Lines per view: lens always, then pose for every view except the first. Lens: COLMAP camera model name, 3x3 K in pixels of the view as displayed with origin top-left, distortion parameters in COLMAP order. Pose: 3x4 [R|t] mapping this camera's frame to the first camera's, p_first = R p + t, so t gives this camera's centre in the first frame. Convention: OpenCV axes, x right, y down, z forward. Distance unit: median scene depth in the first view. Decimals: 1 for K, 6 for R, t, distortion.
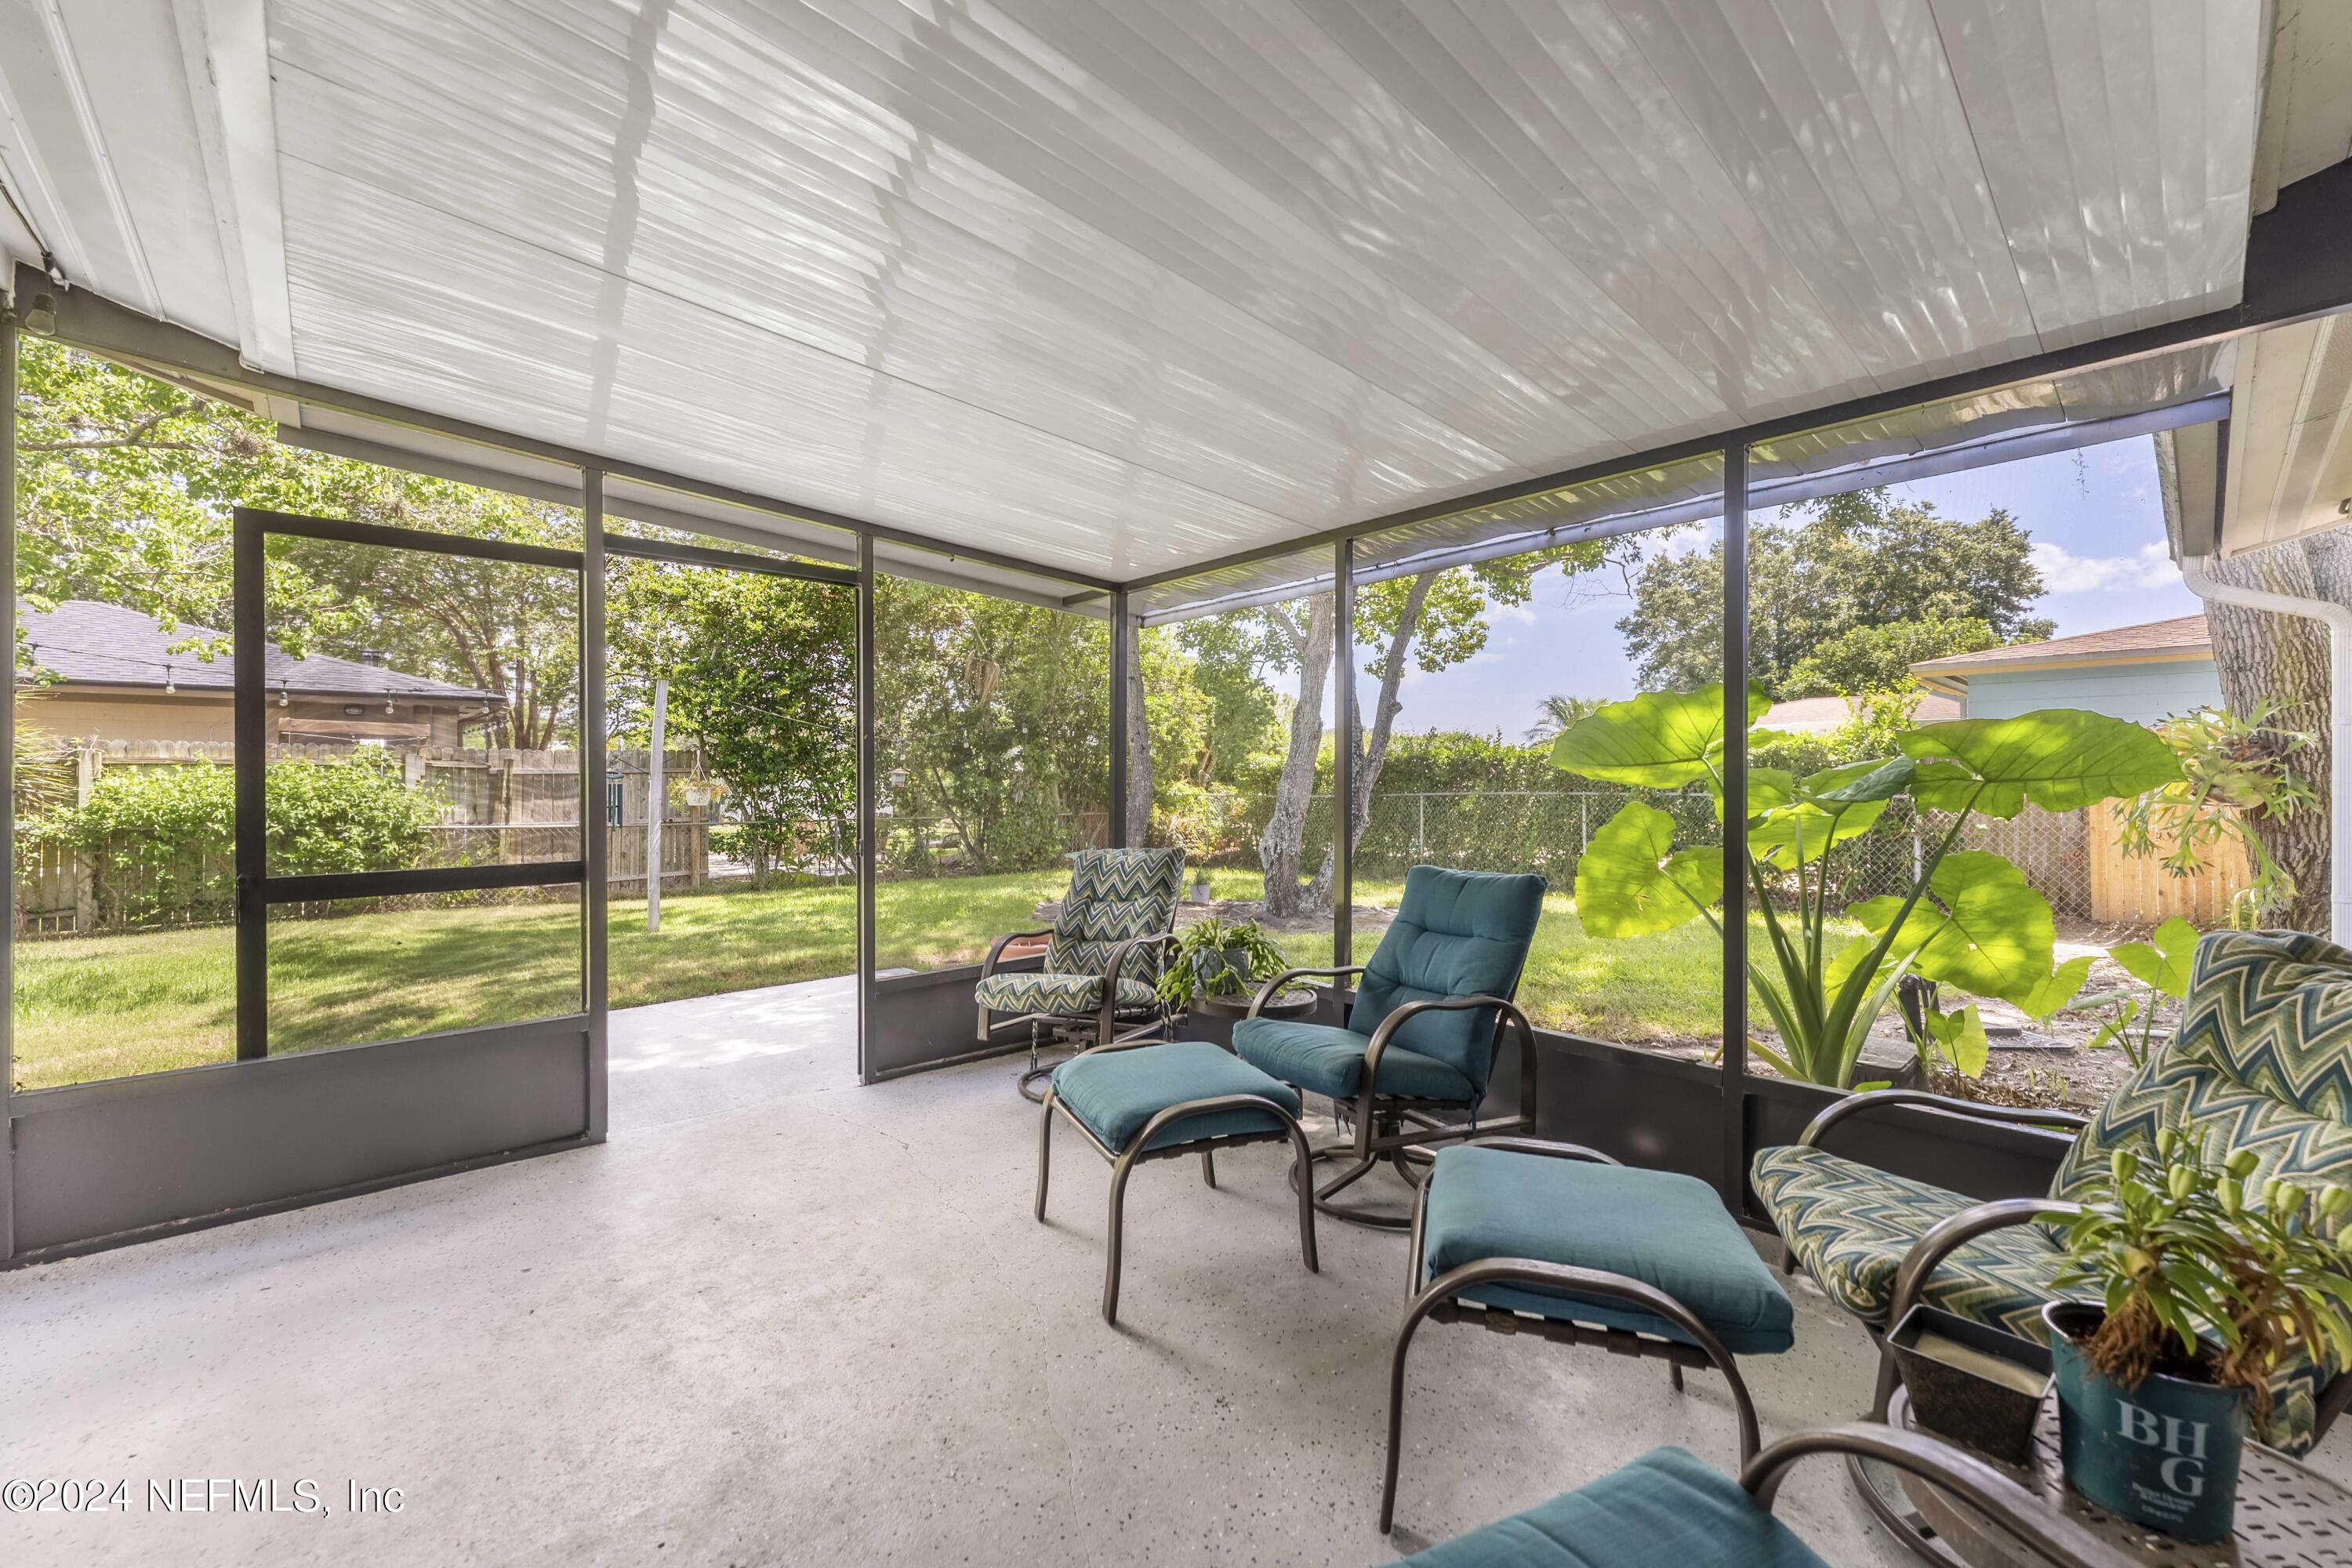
lens RADIAL K [[948.1, 0, 1184.9], [0, 948.1, 780.2], [0, 0, 1]] dist [-0.002123, 0.001460]
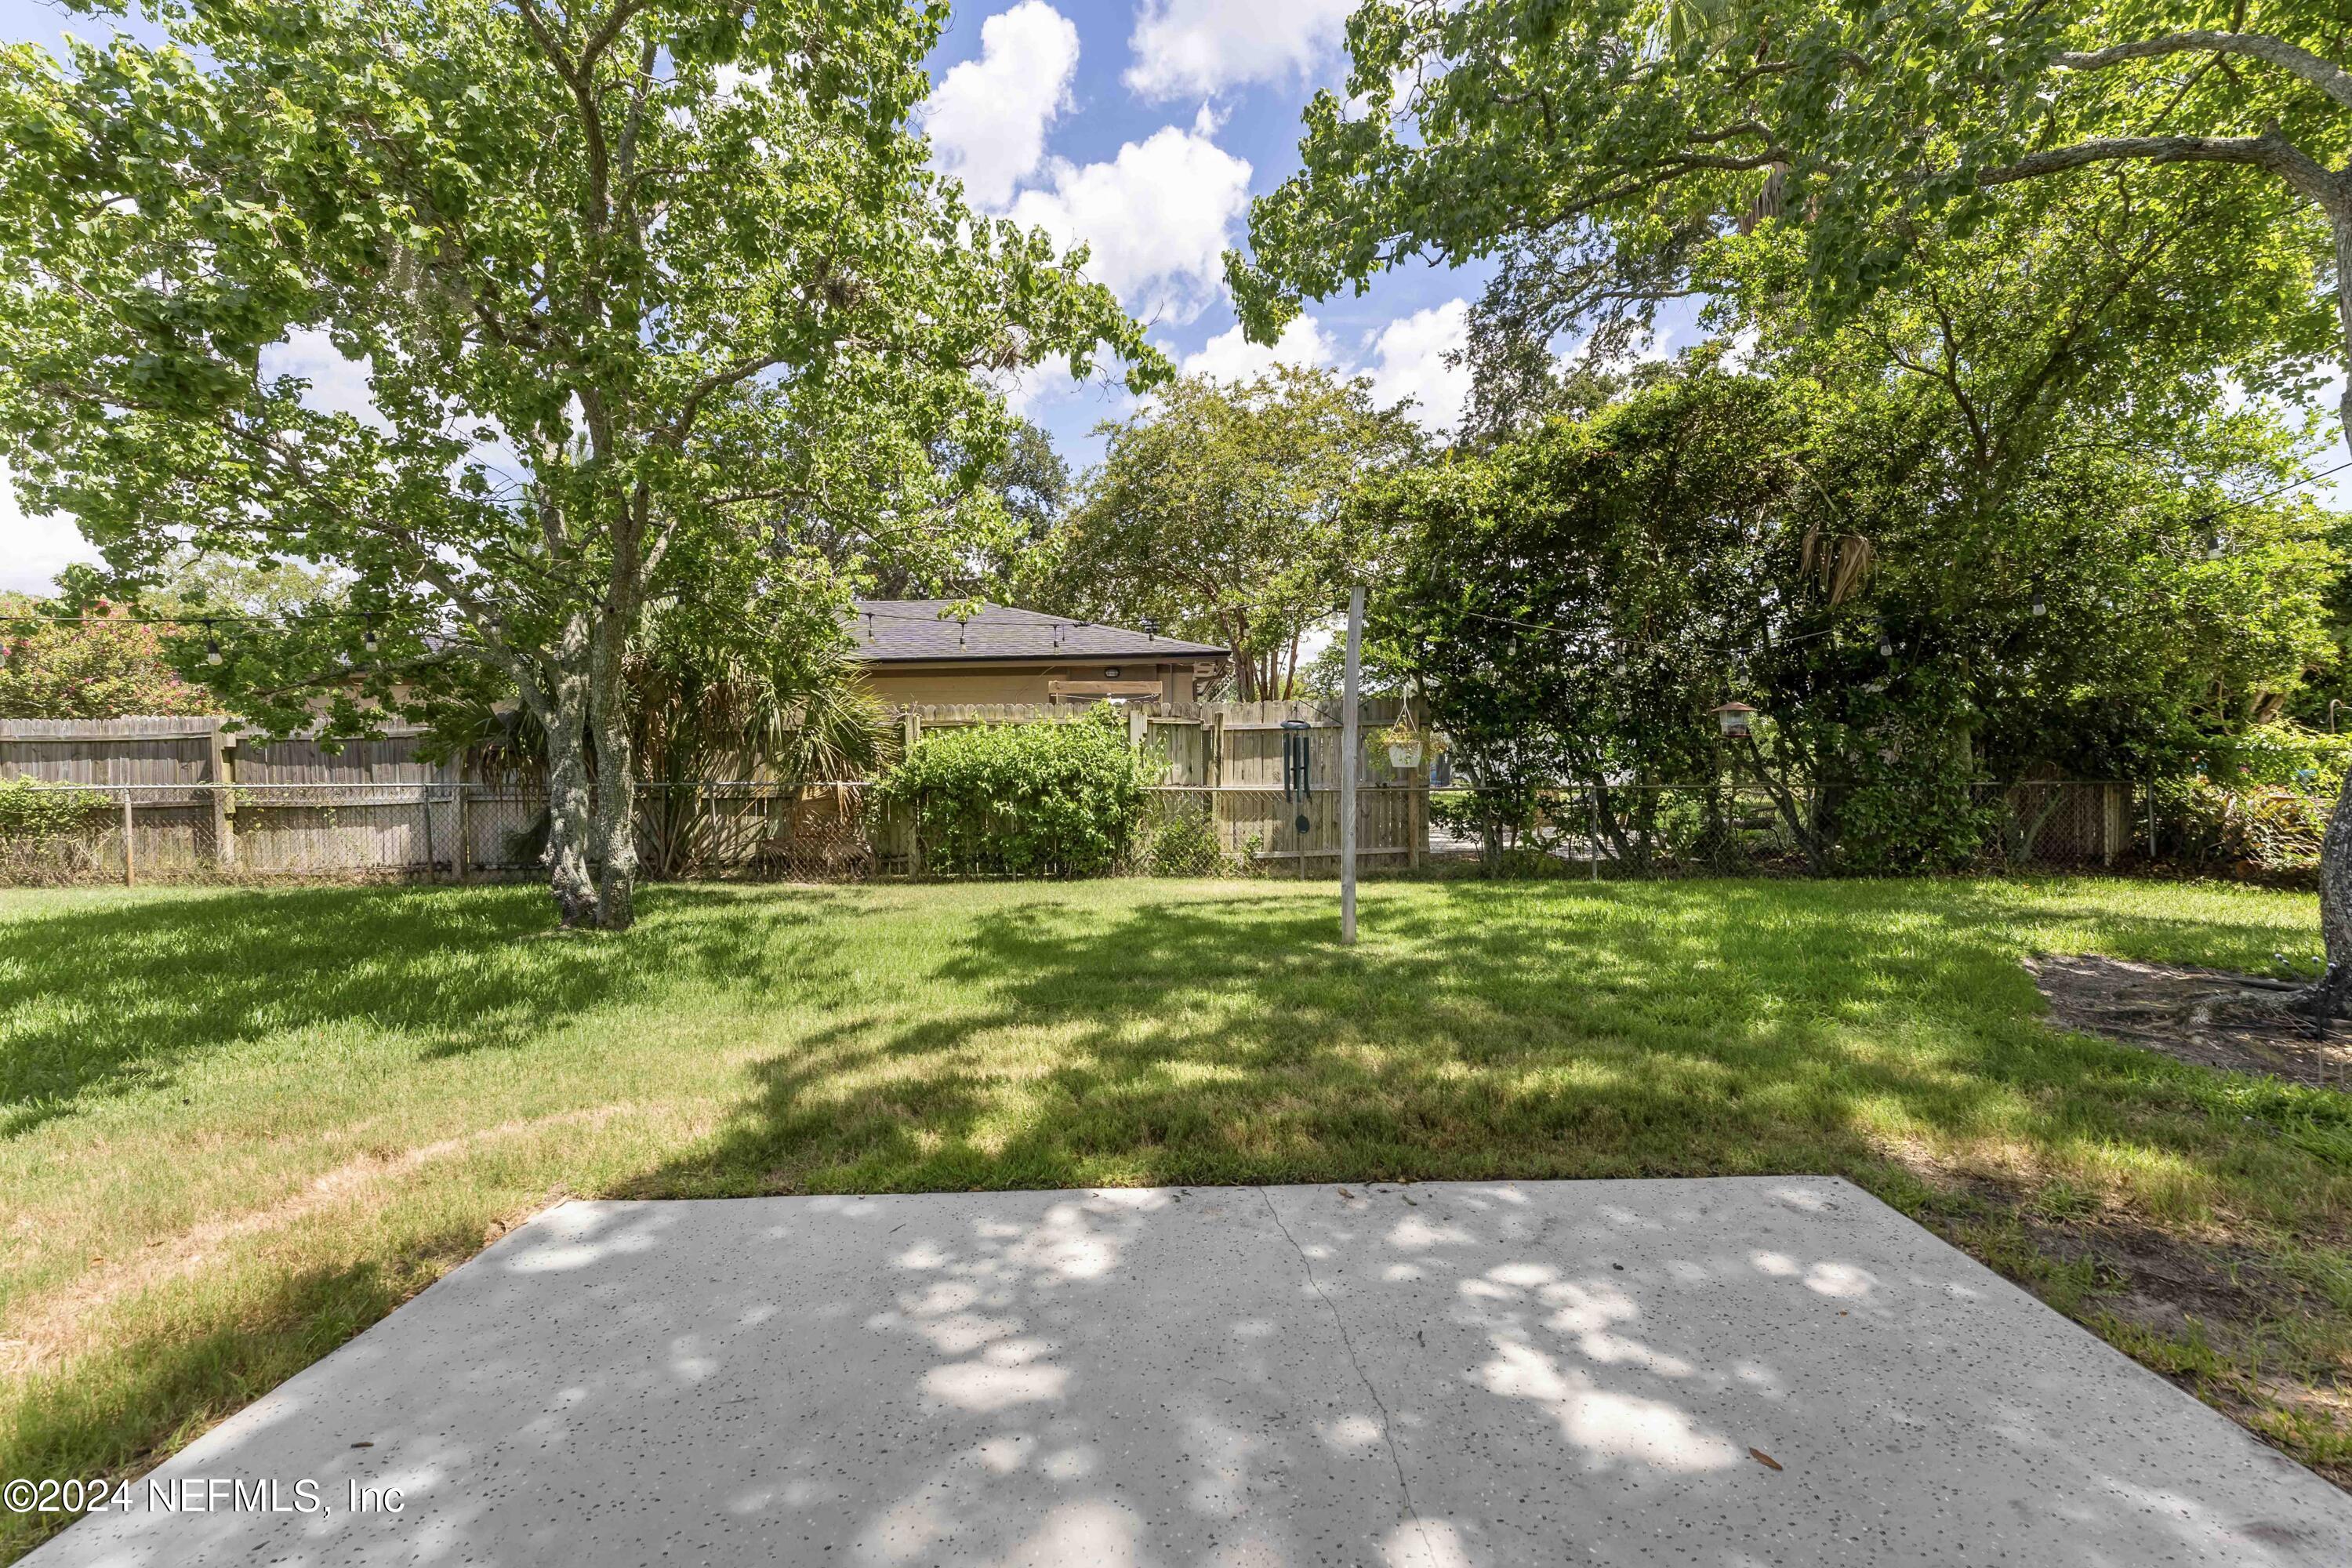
lens RADIAL K [[948.1, 0, 1165.9], [0, 948.1, 778.1], [0, 0, 1]] dist [-0.002123, 0.001460]
pose [[0.733241, 0.013041, -0.679843, -0.128811], [0.013952, 0.999317, 0.034218, 0.006618], [0.679825, -0.034575, 0.732559, 0.277554]]
